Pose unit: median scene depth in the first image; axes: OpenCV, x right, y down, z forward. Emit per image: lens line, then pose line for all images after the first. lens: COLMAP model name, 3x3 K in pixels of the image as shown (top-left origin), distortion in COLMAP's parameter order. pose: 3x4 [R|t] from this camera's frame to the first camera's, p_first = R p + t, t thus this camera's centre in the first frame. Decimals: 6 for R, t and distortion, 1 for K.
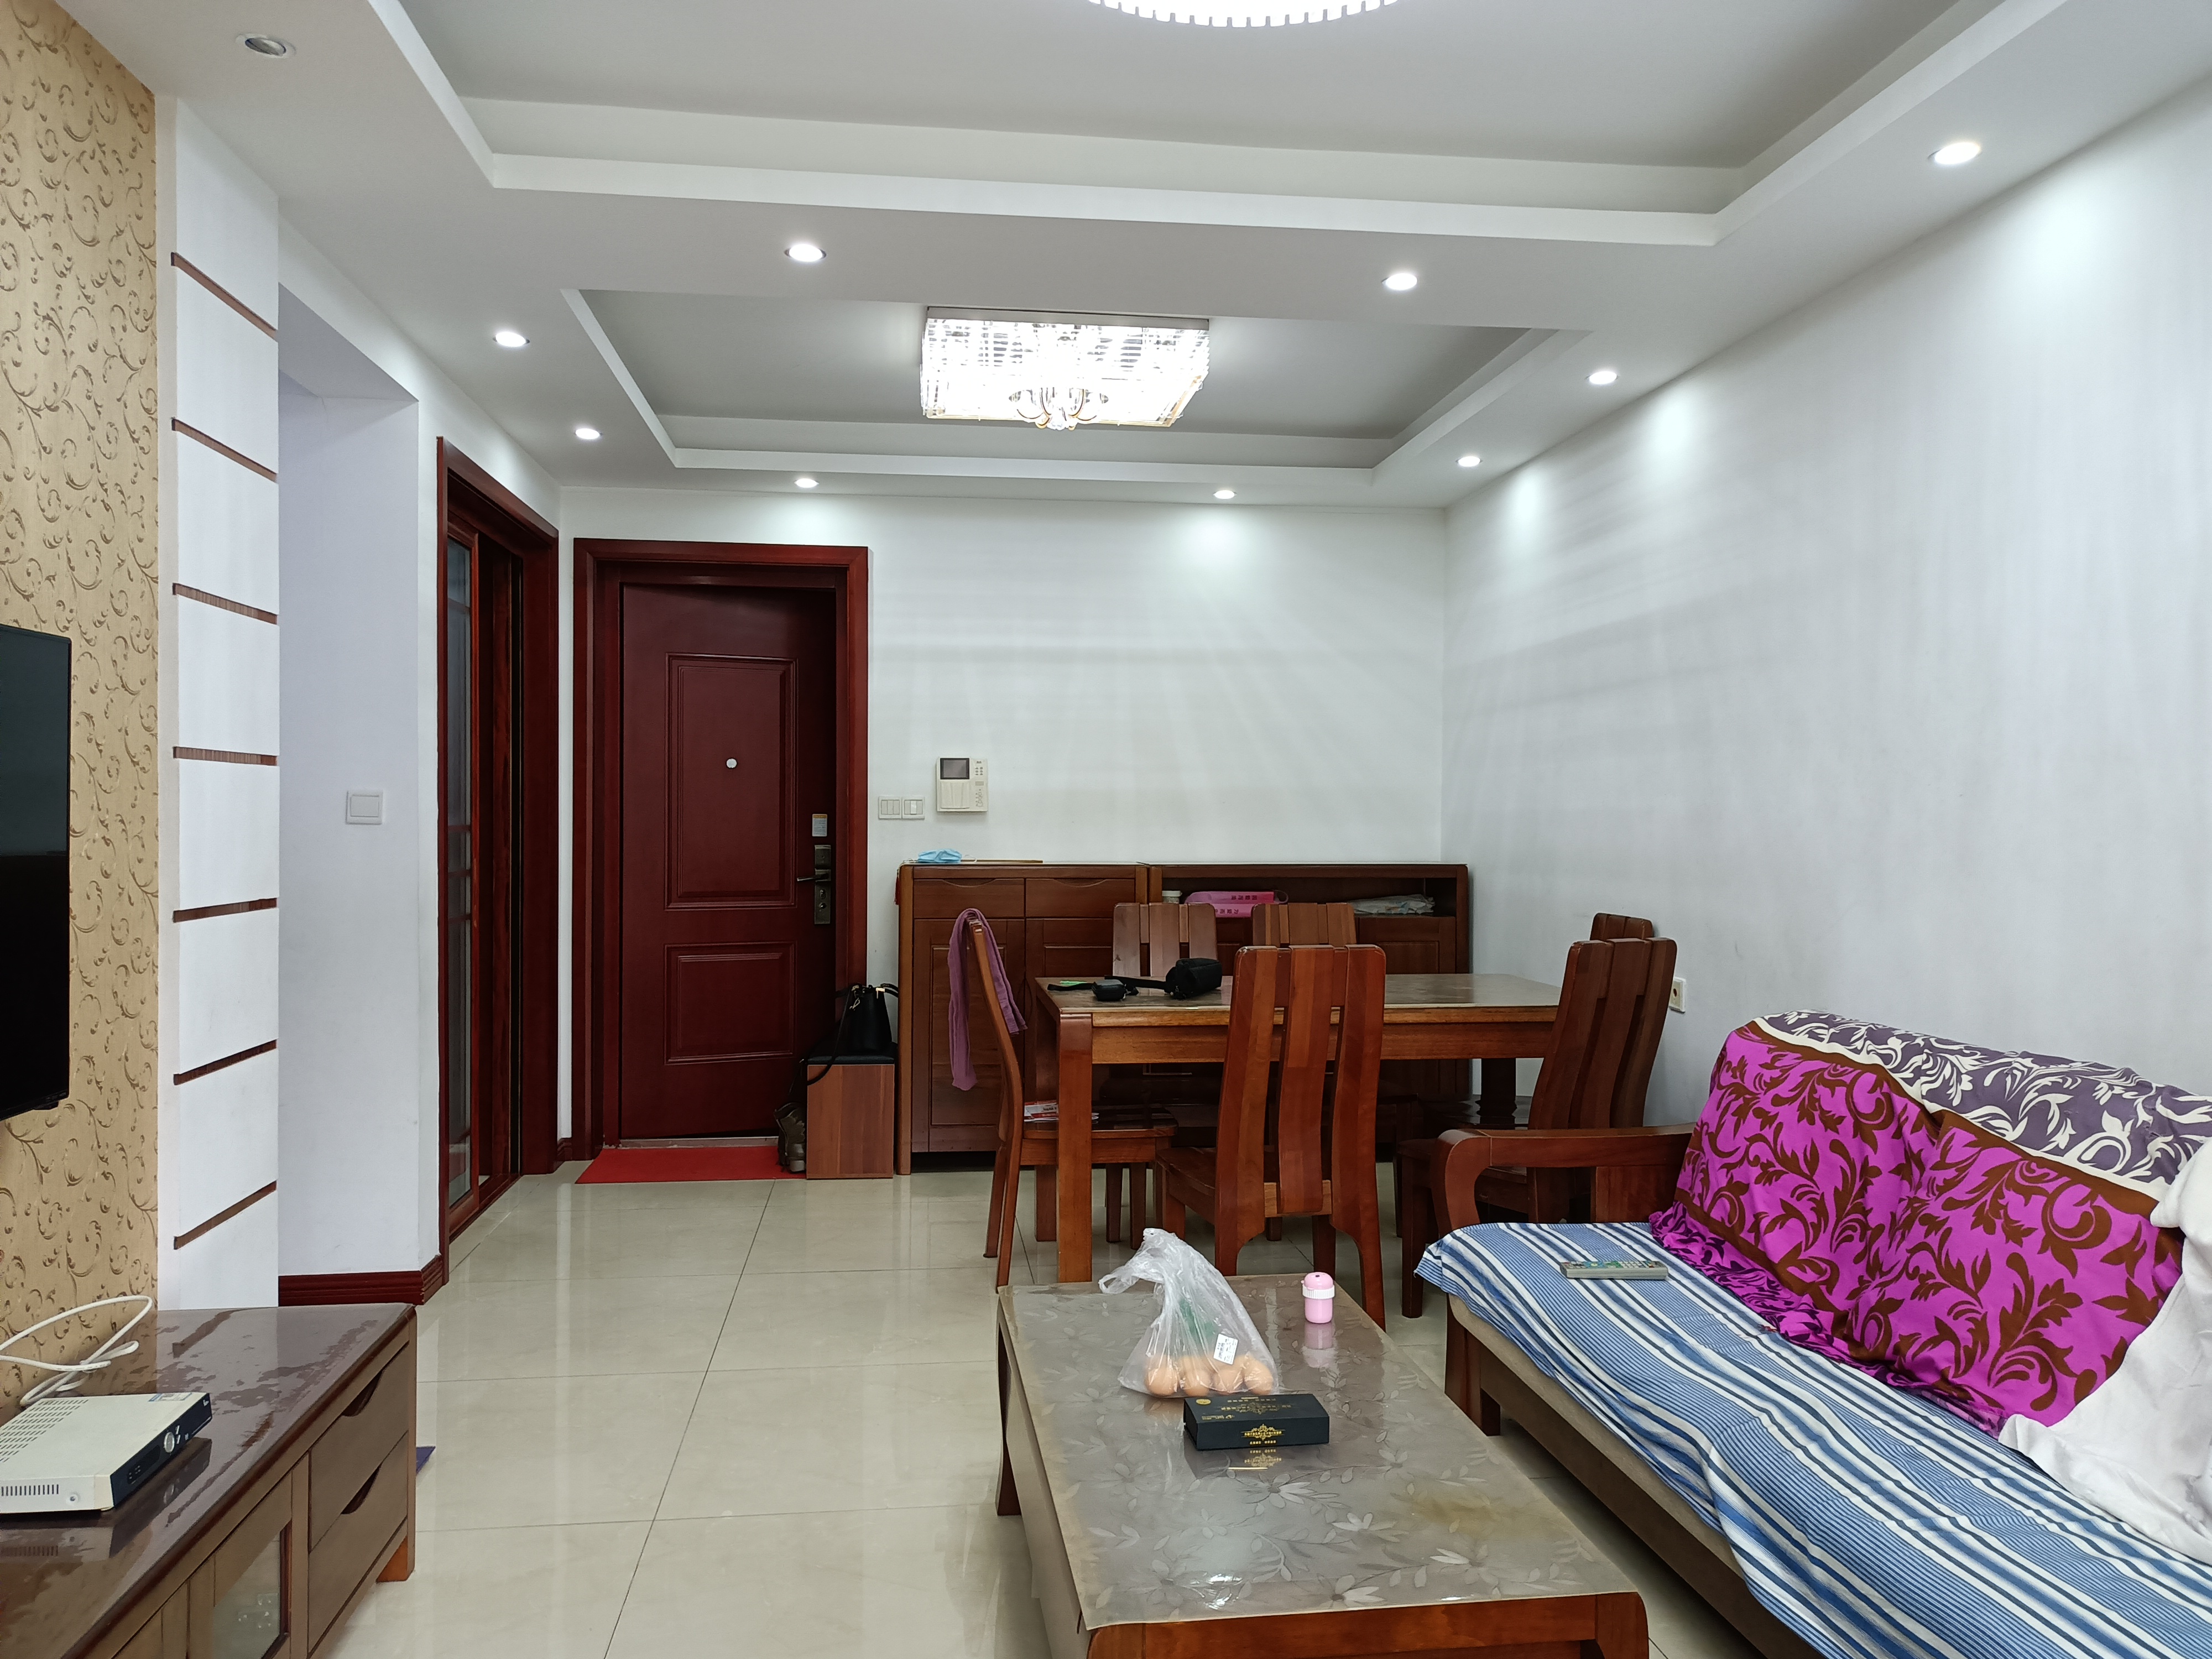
lens RADIAL K [[1640.2, 0, 1106.0], [0, 1640.2, 829.5], [0, 0, 1]] dist [0.034488, -0.000693]
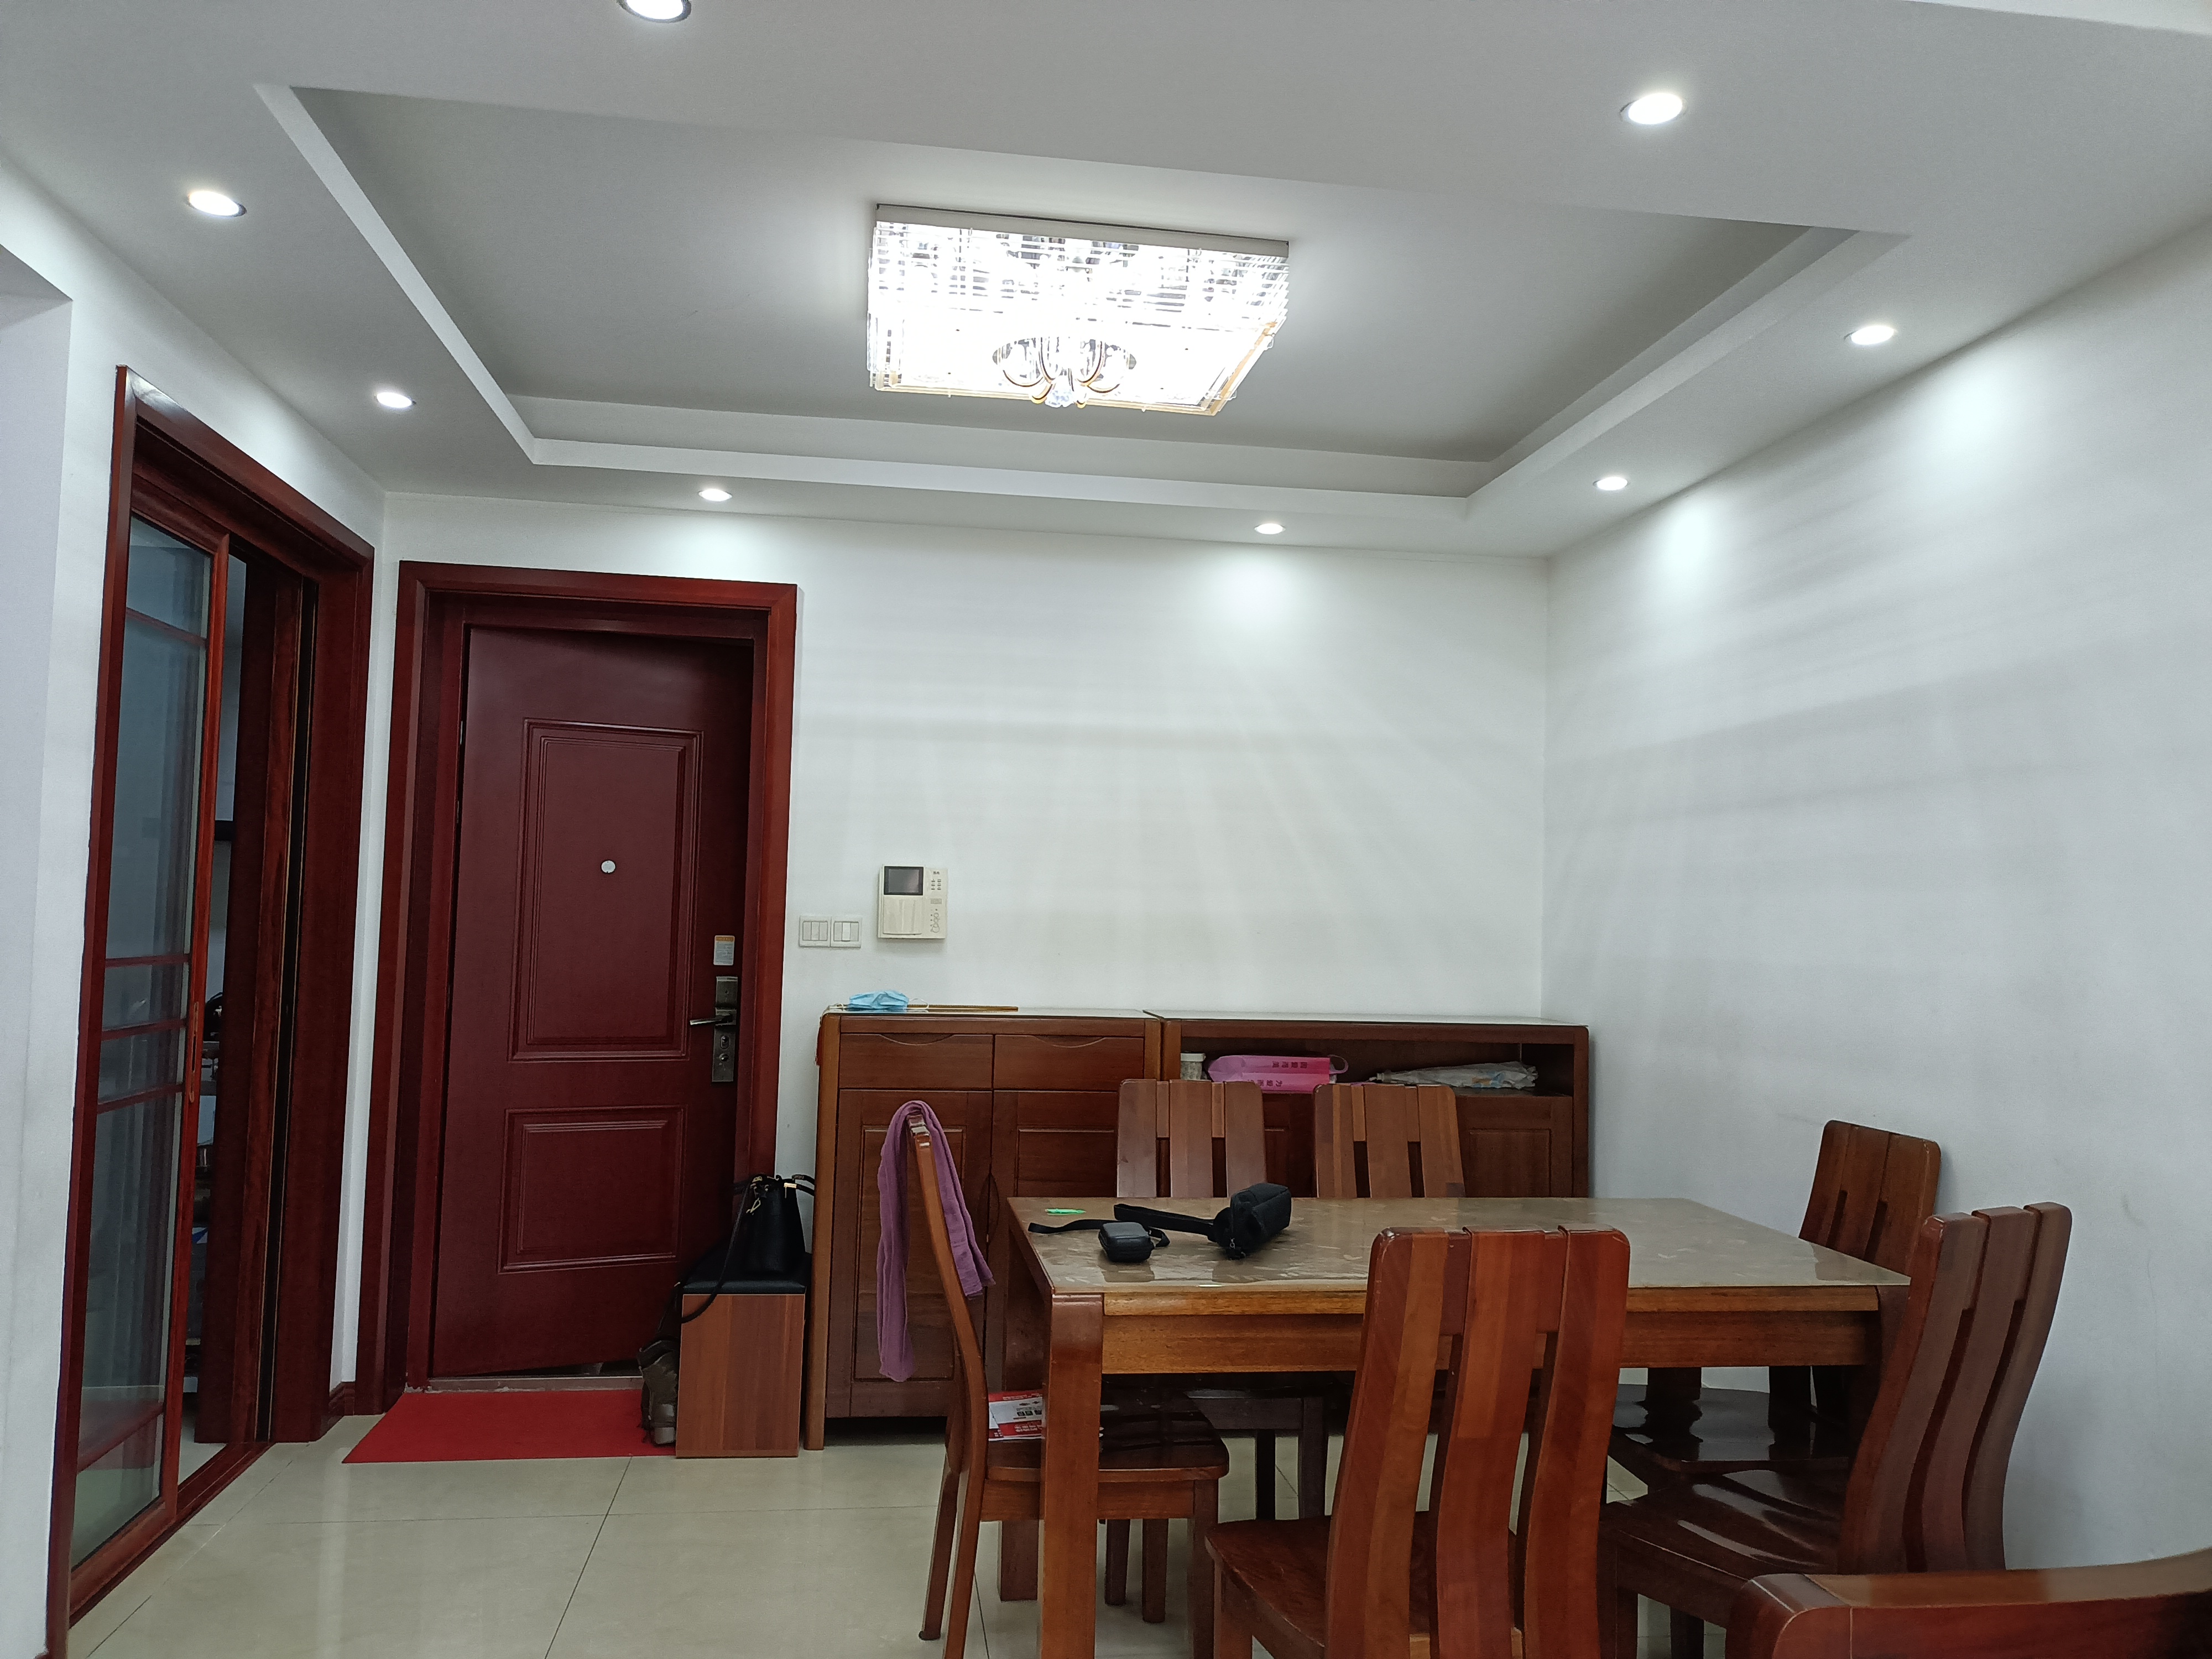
lens RADIAL K [[1669.8, 0, 1106.0], [0, 1669.8, 829.5], [0, 0, 1]] dist [0.000455, 0.000561]
pose [[0.999501, 0.023648, 0.020961, -0.017811], [-0.022331, 0.997890, -0.060961, -0.017592], [-0.022358, 0.060462, 0.997920, 0.258025]]
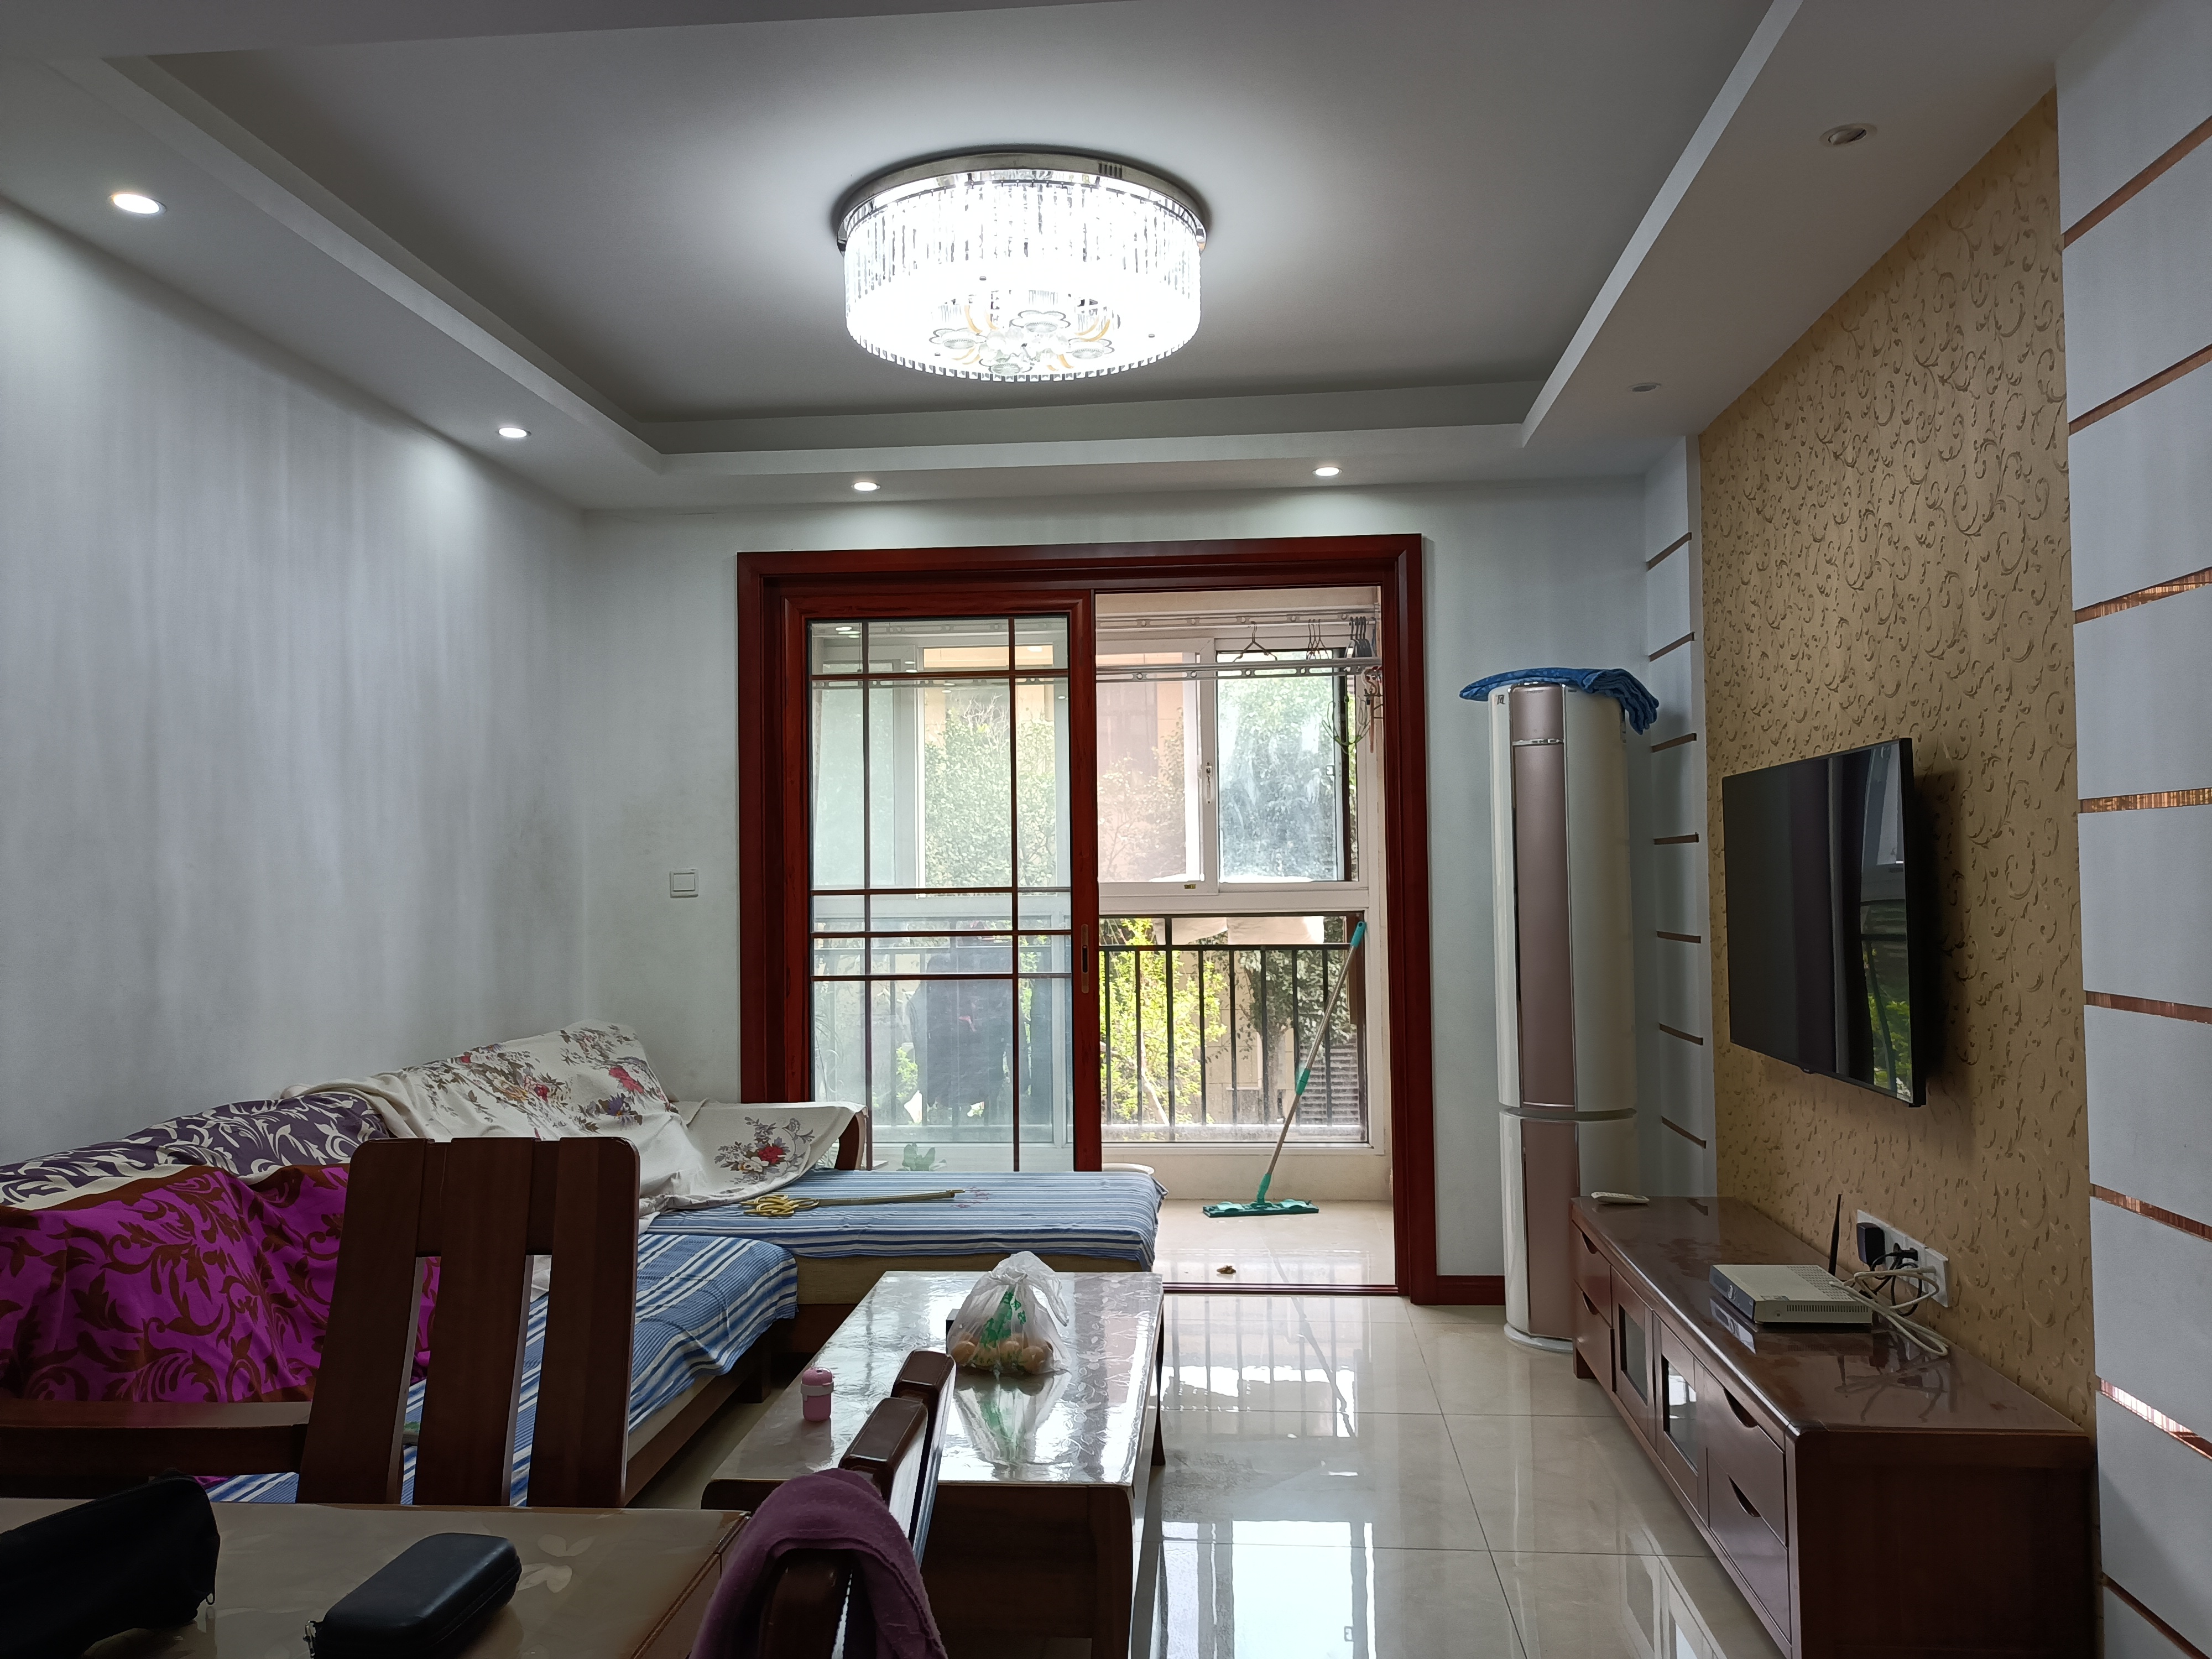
lens RADIAL K [[1640.2, 0, 1106.0], [0, 1640.2, 829.5], [0, 0, 1]] dist [0.034488, -0.000693]
pose [[-0.977954, 0.015046, 0.208276, -0.170038], [0.010994, 0.999727, -0.020598, -0.015313], [-0.208529, -0.017854, -0.977853, 1.363254]]
